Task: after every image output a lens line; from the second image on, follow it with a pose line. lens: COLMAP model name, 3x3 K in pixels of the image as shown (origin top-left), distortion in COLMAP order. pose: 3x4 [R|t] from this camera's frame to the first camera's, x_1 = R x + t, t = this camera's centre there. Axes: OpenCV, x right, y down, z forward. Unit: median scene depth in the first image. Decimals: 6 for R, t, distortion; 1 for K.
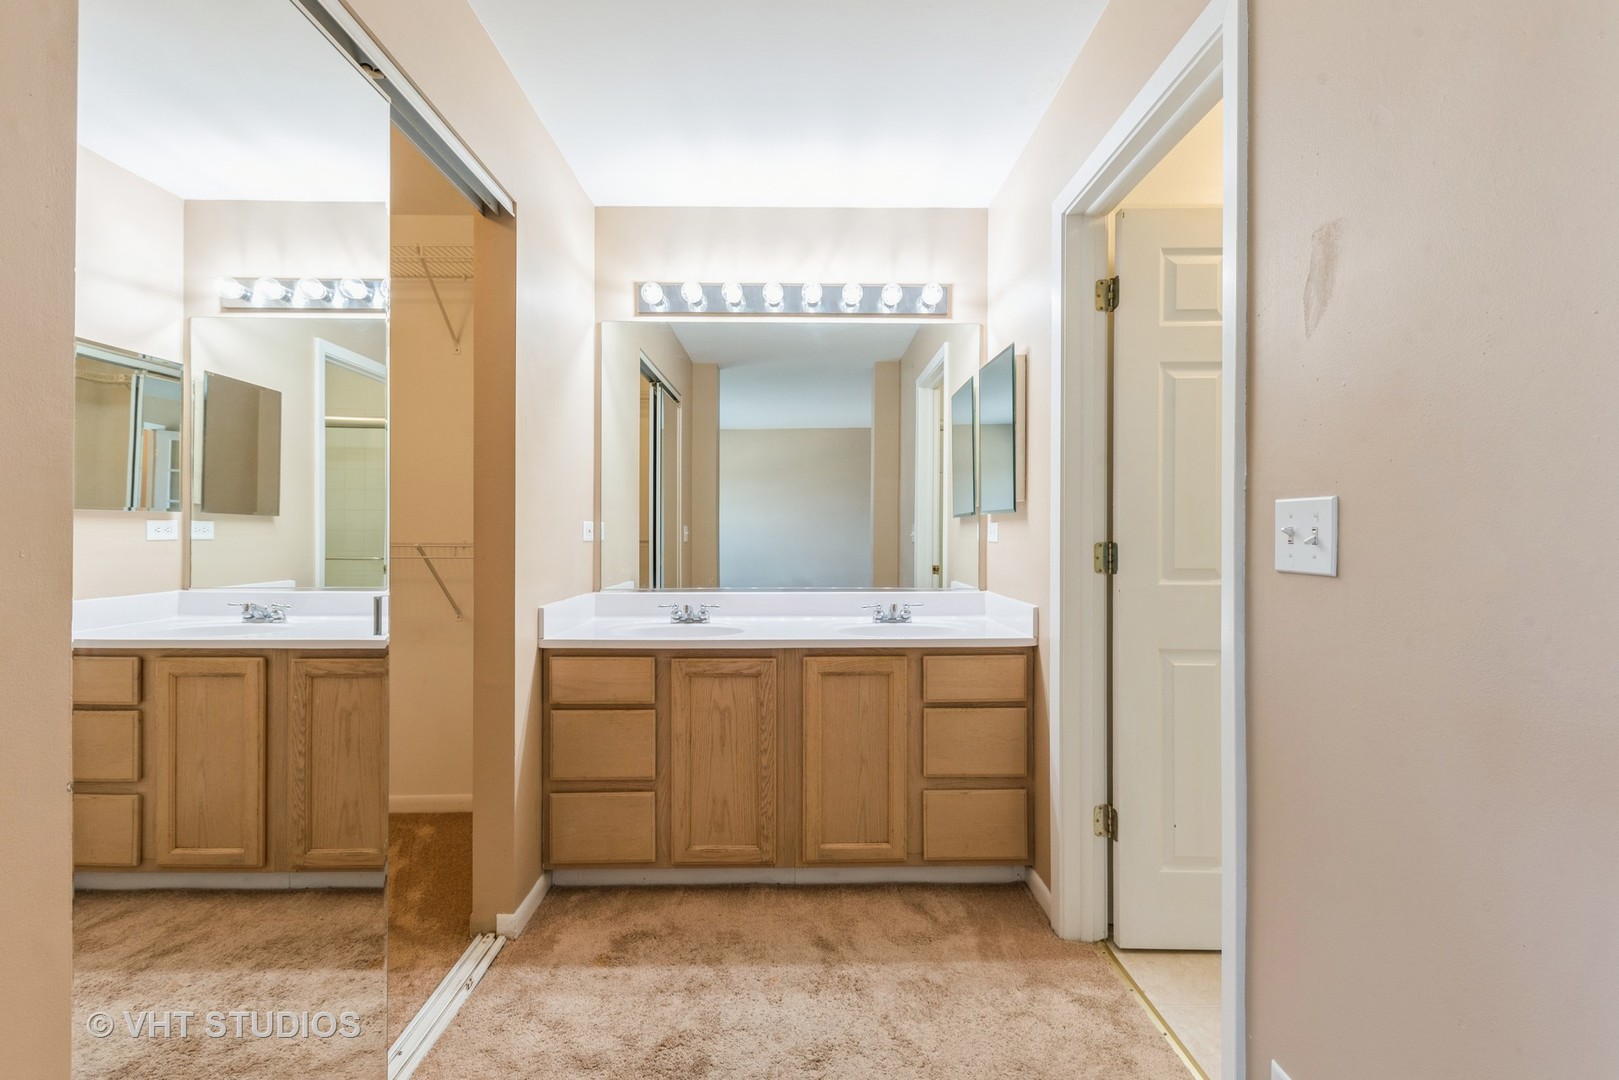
lens RADIAL K [[682.4, 0, 809.5], [0, 682.4, 540.0], [0, 0, 1]] dist [0.001810, 0.000110]
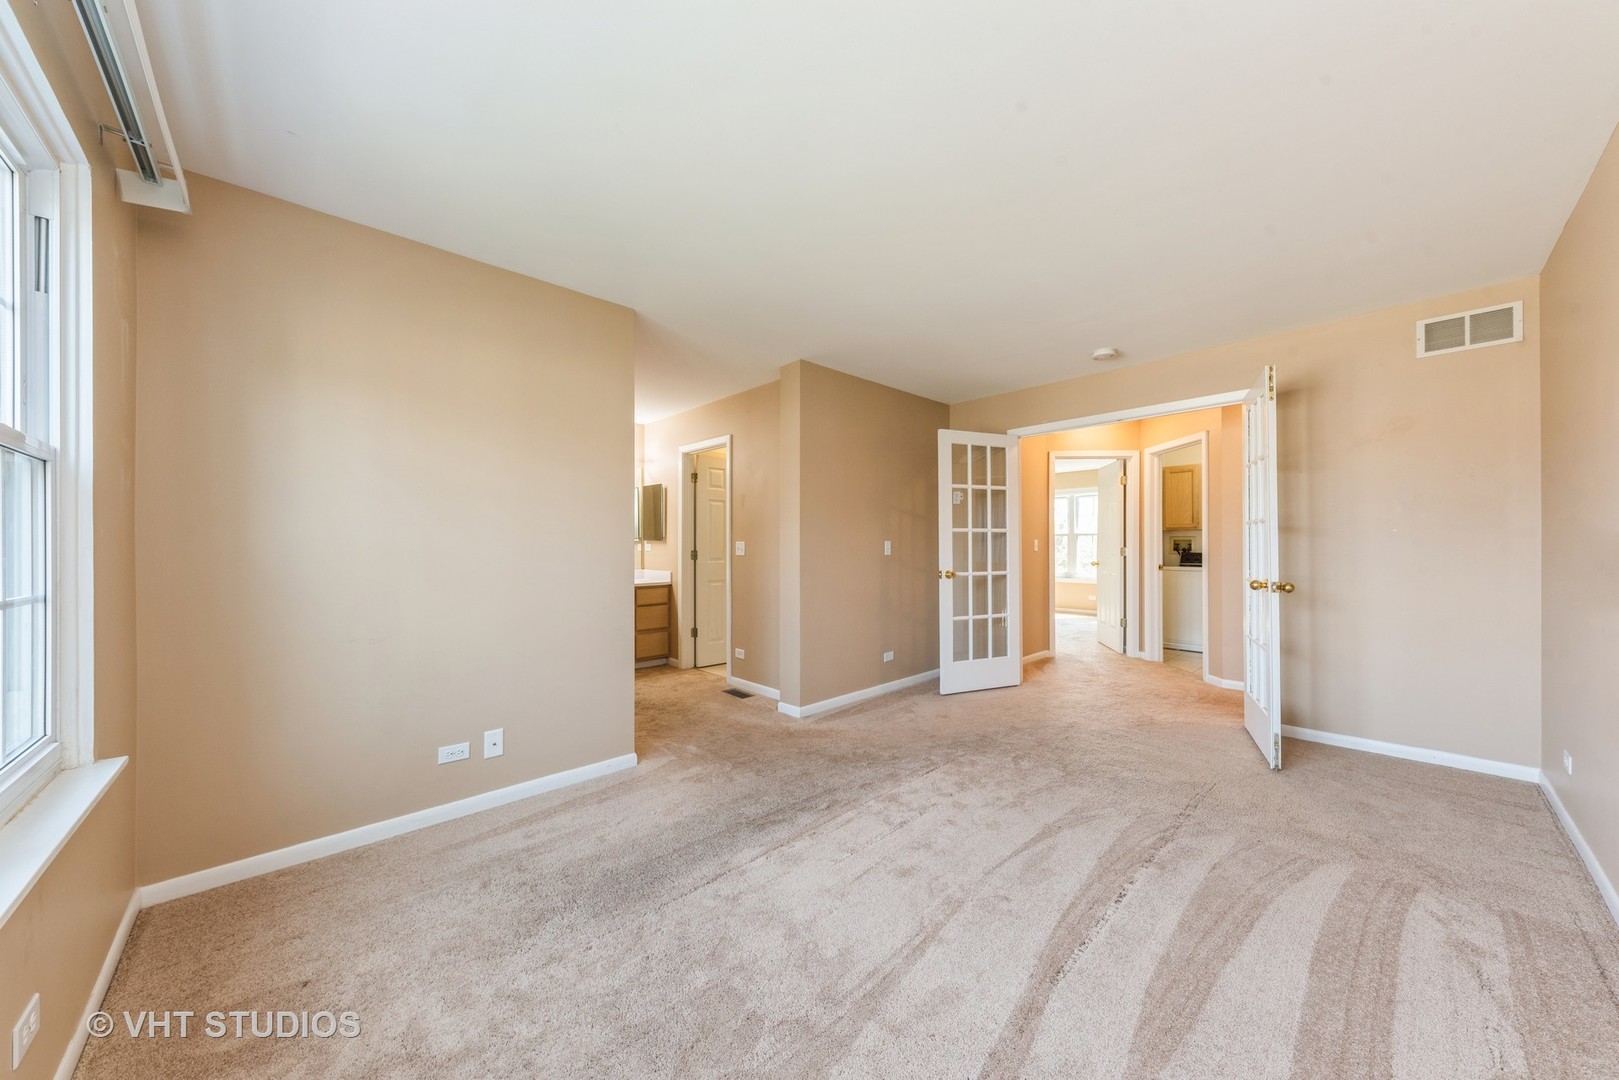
lens RADIAL K [[562.3, 0, 808.9], [0, 562.3, 548.1], [0, 0, 1]] dist [0.000065, -0.000064]
pose [[0.741110, 0.002579, 0.671379, -1.012543], [0.001913, 0.999980, -0.005953, 0.008196], [-0.671381, 0.005696, 0.741090, -1.448725]]
